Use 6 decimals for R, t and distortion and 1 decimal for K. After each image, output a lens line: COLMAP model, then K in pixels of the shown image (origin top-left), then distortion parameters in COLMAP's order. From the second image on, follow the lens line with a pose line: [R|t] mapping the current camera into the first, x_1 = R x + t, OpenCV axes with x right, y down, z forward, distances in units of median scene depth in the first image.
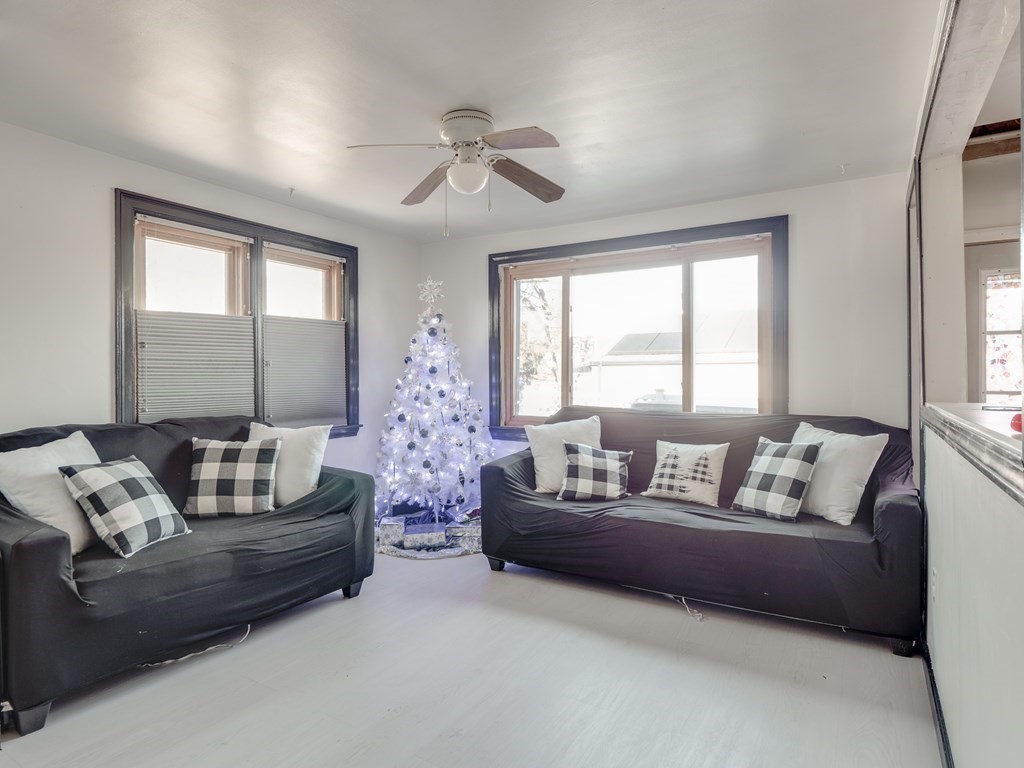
lens RADIAL K [[582.8, 0, 508.8], [0, 582.8, 379.3], [0, 0, 1]] dist [-0.001229, -0.000012]
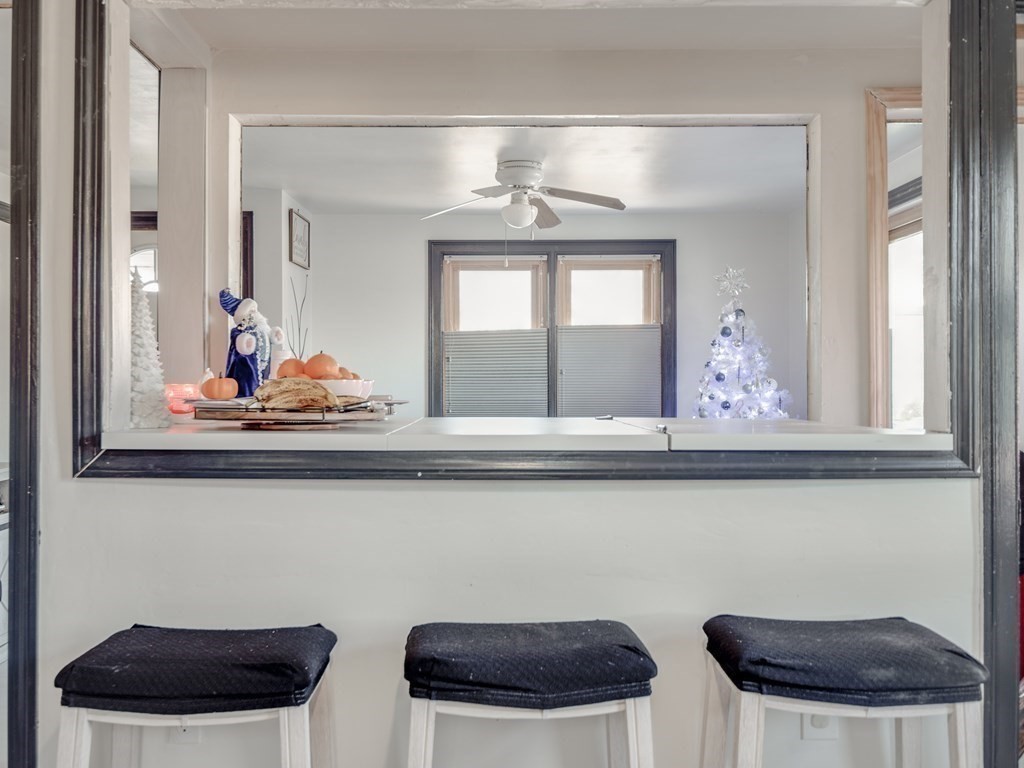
lens RADIAL K [[1073.1, 0, 513.0], [0, 1073.1, 377.5], [0, 0, 1]] dist [0.028143, 0.000000]
pose [[0.522193, -0.005193, -0.852811, 1.162032], [-0.006559, 0.999927, -0.010105, 0.002750], [0.852802, 0.010870, 0.522121, -0.074622]]
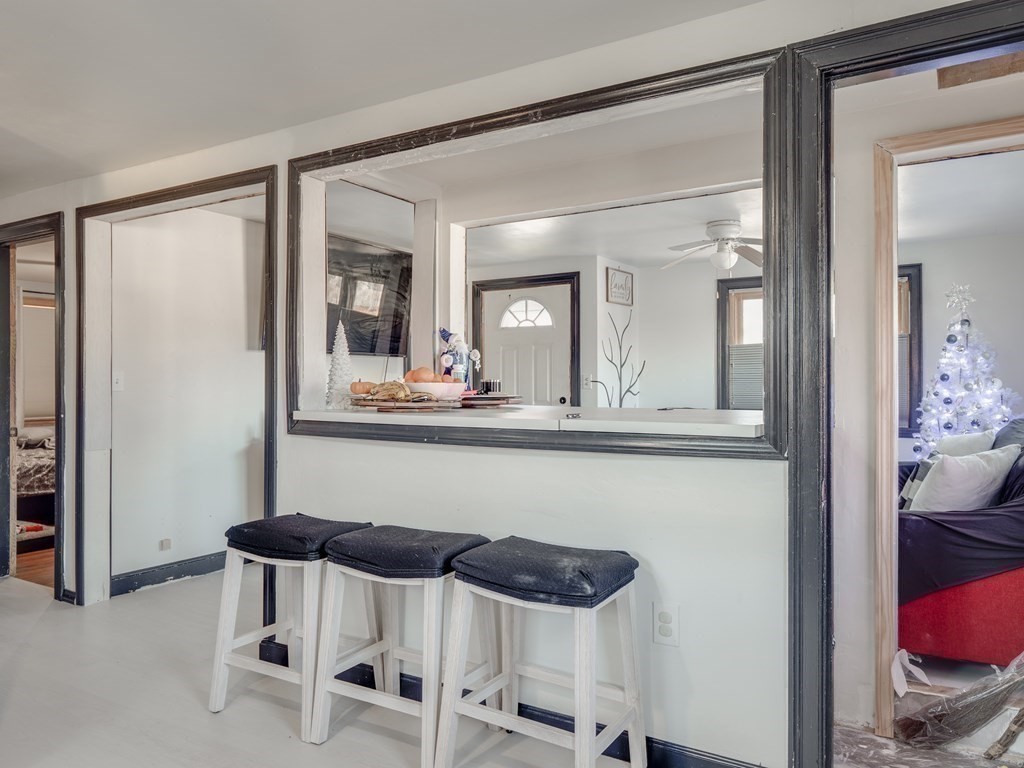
lens RADIAL K [[760.8, 0, 512.9], [0, 760.8, 389.4], [0, 0, 1]] dist [0.039644, -0.001341]
pose [[-0.010242, 0.009823, -0.999899, 1.344902], [-0.006256, 0.999932, 0.009887, -0.003884], [0.999928, 0.006356, -0.010180, 0.303983]]
